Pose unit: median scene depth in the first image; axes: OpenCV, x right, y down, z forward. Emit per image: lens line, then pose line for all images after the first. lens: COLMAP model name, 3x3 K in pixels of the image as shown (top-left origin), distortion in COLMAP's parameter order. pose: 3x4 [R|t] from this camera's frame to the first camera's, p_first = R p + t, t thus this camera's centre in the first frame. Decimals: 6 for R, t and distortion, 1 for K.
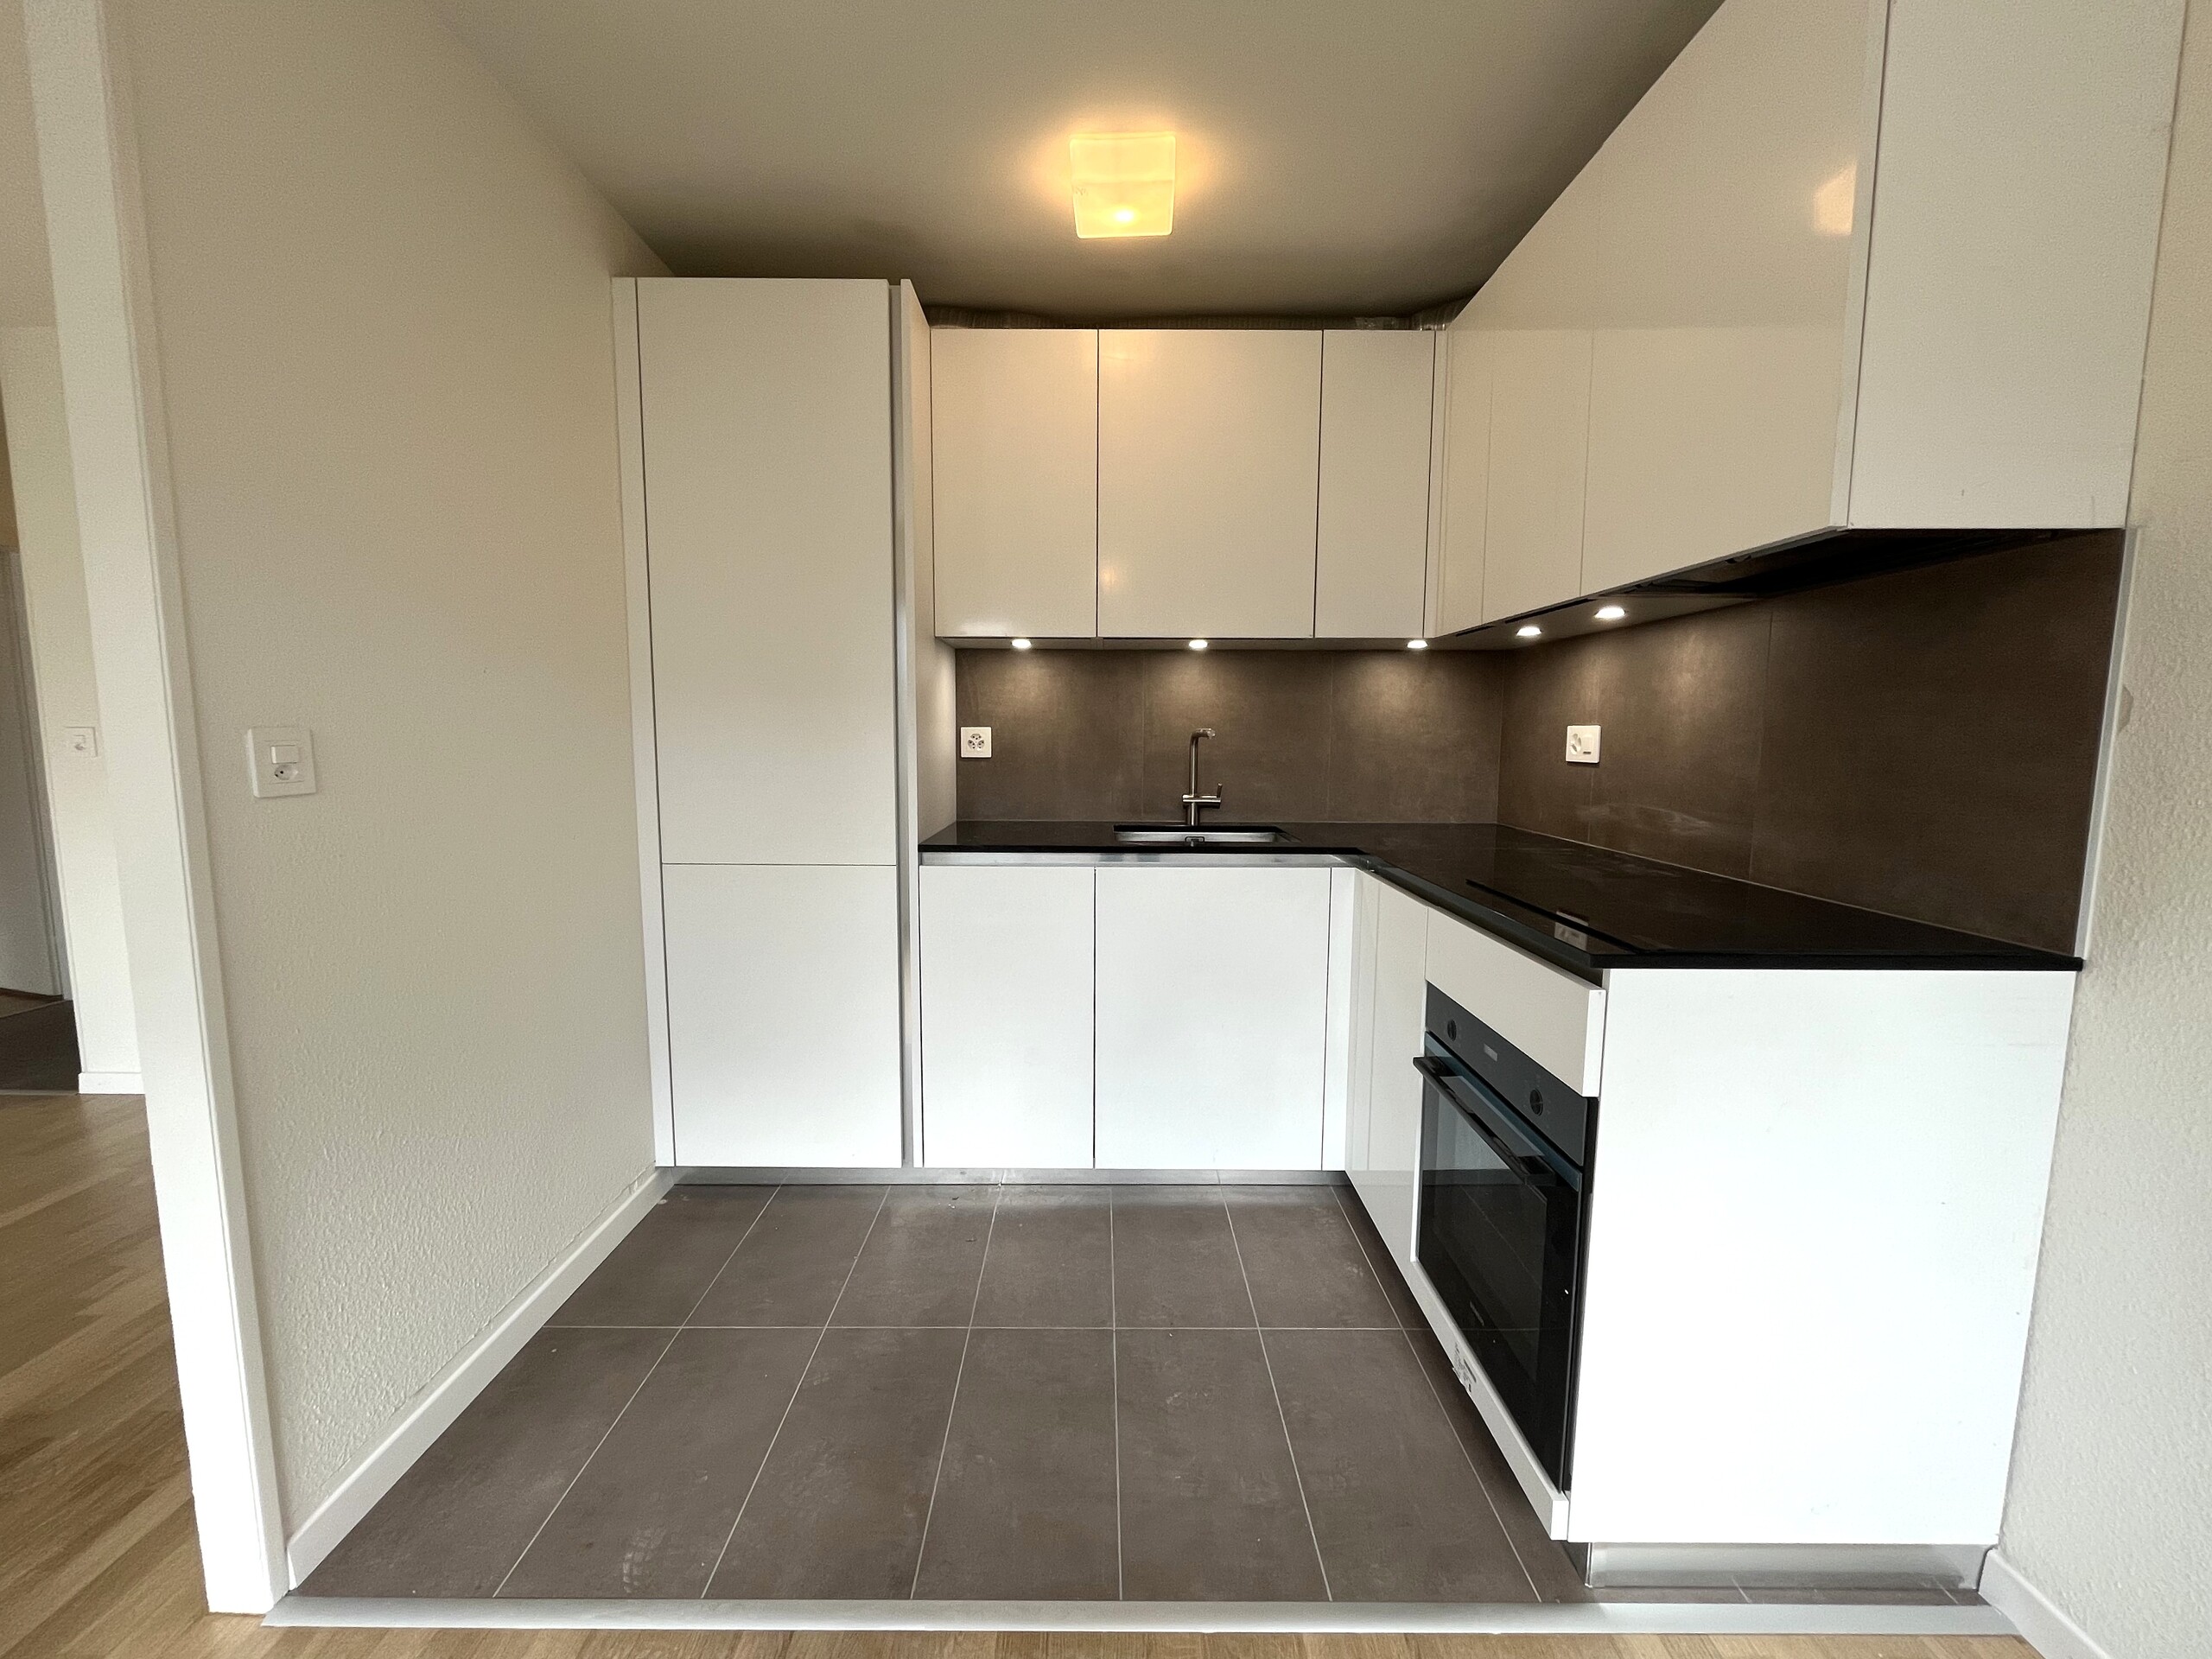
lens RADIAL K [[891.0, 0, 1096.5], [0, 891.0, 831.4], [0, 0, 1]] dist [-0.000102, -0.000018]
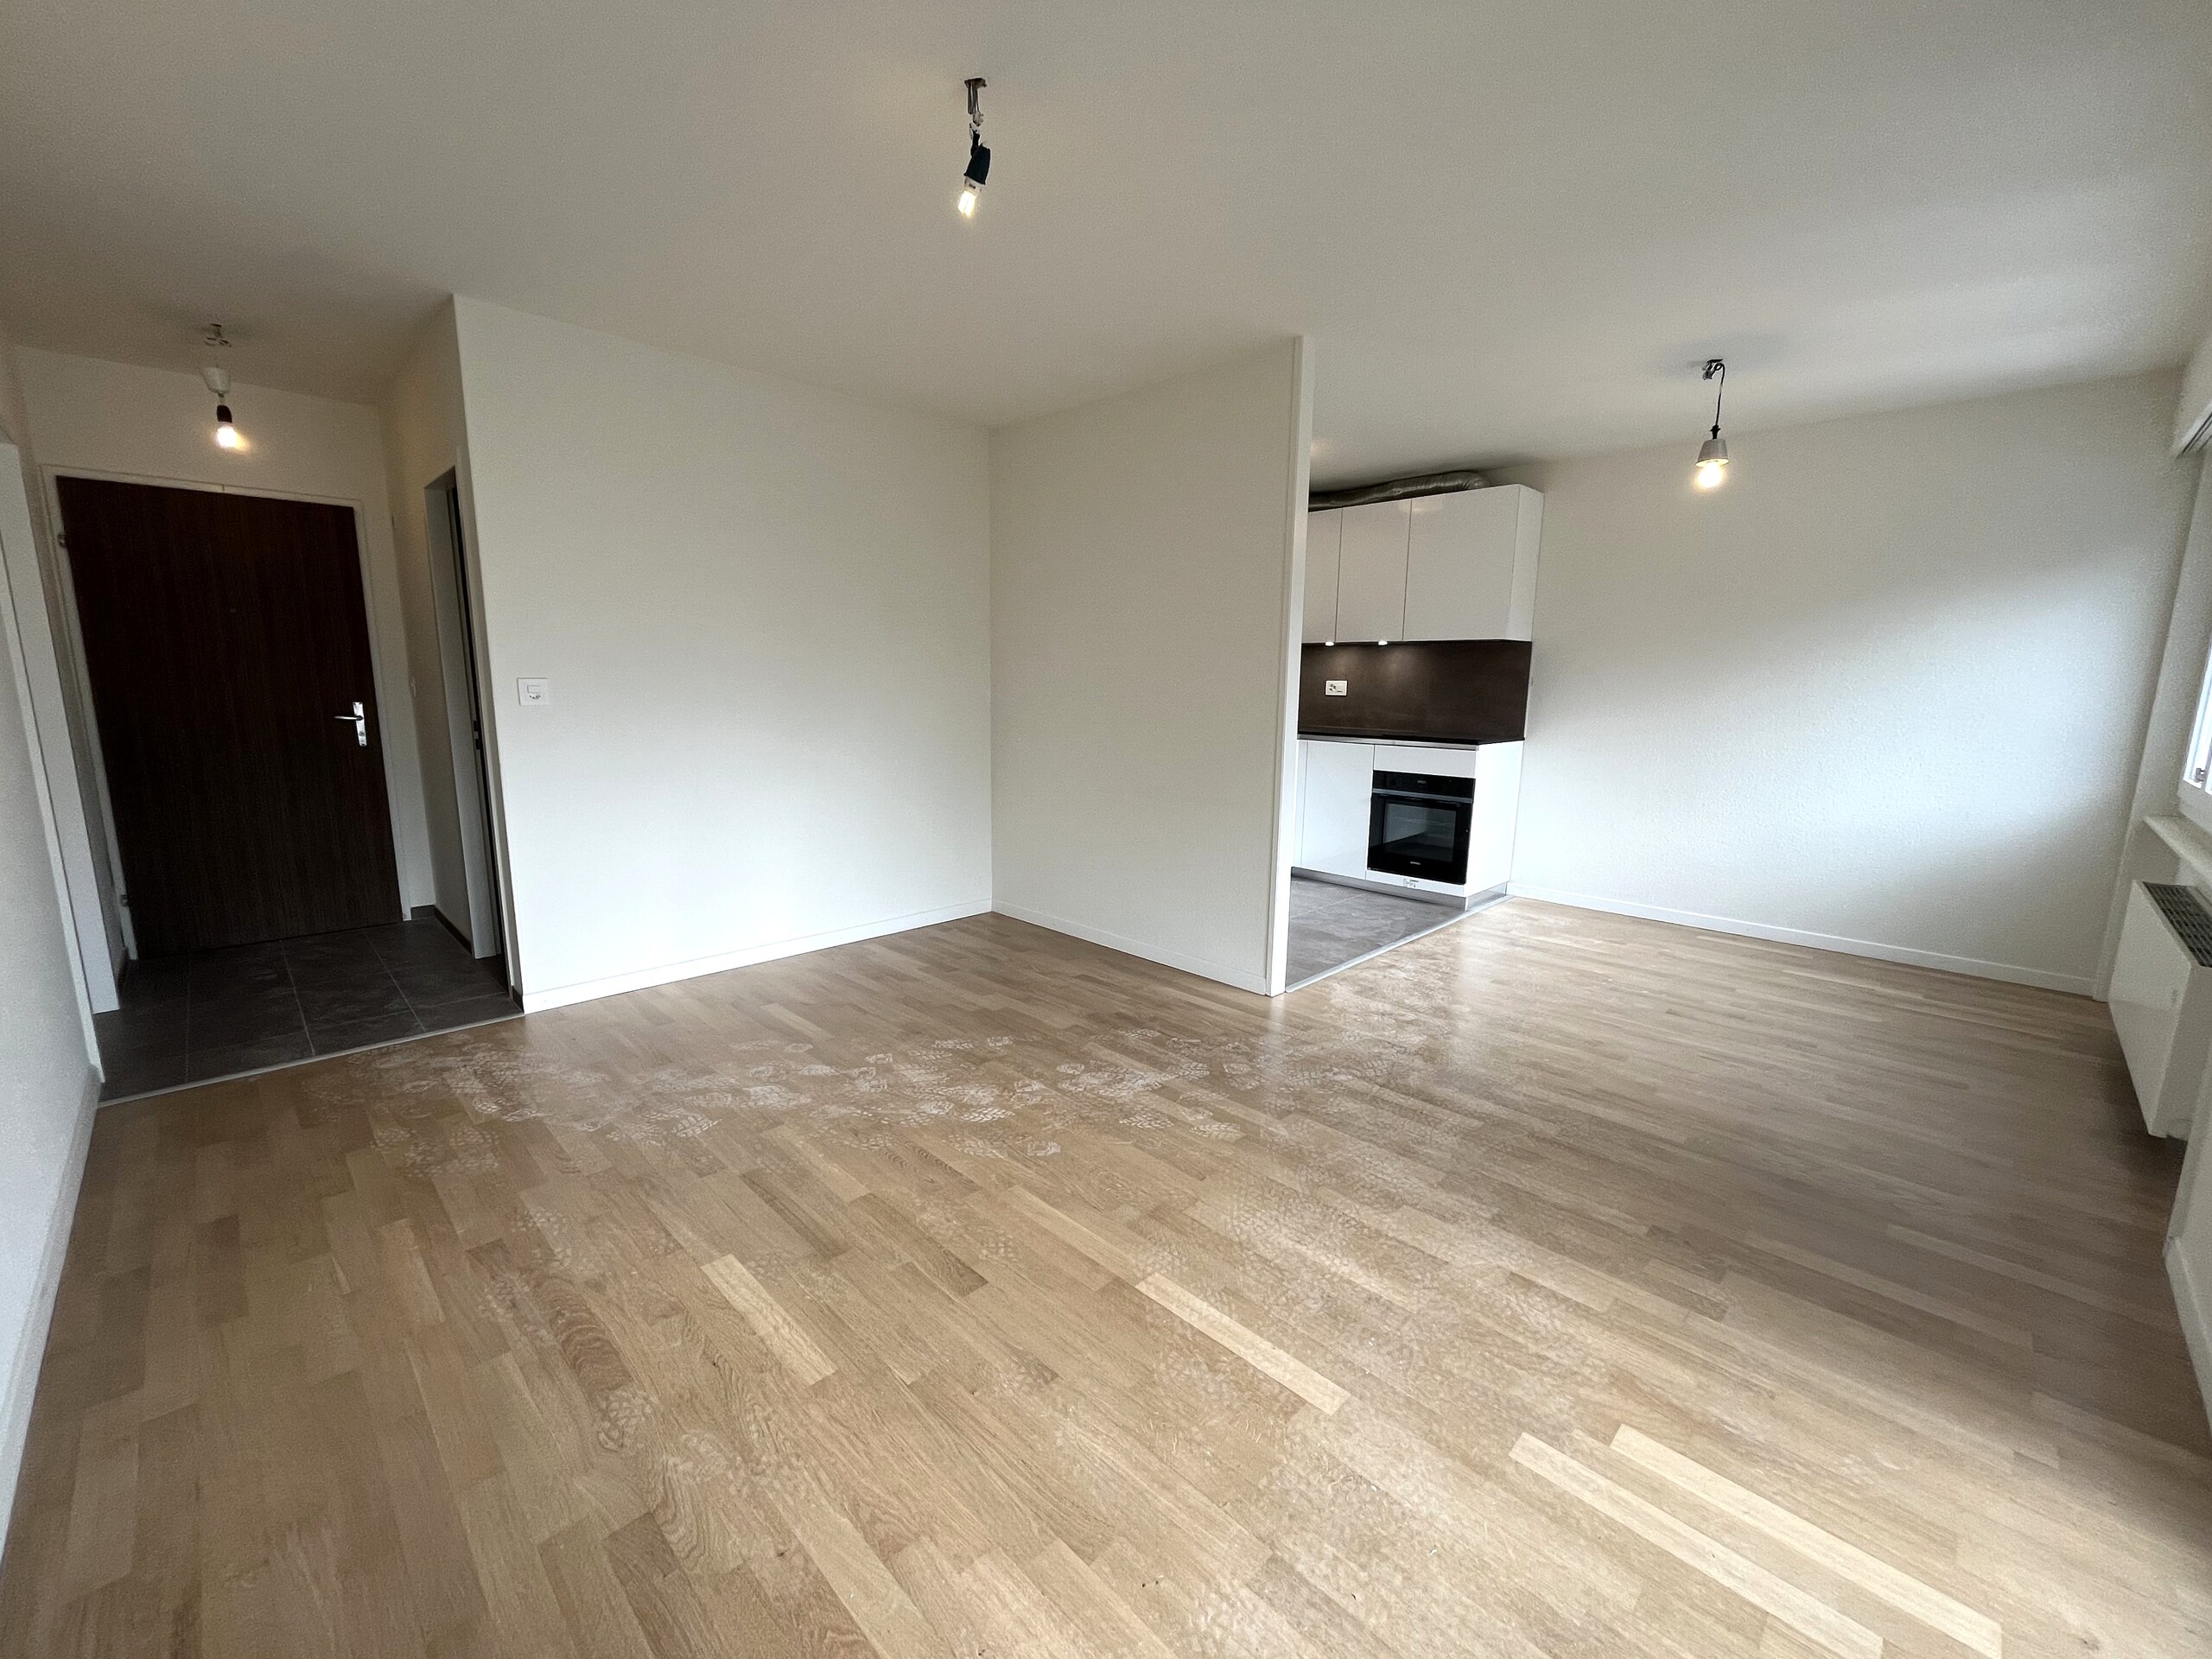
lens RADIAL K [[891.0, 0, 1107.5], [0, 891.0, 824.4], [0, 0, 1]] dist [-0.000102, -0.000018]
pose [[0.696408, -0.107539, 0.709543, -2.322898], [0.068311, 0.994153, 0.083628, 0.042277], [-0.714387, -0.009769, 0.699683, -0.421199]]
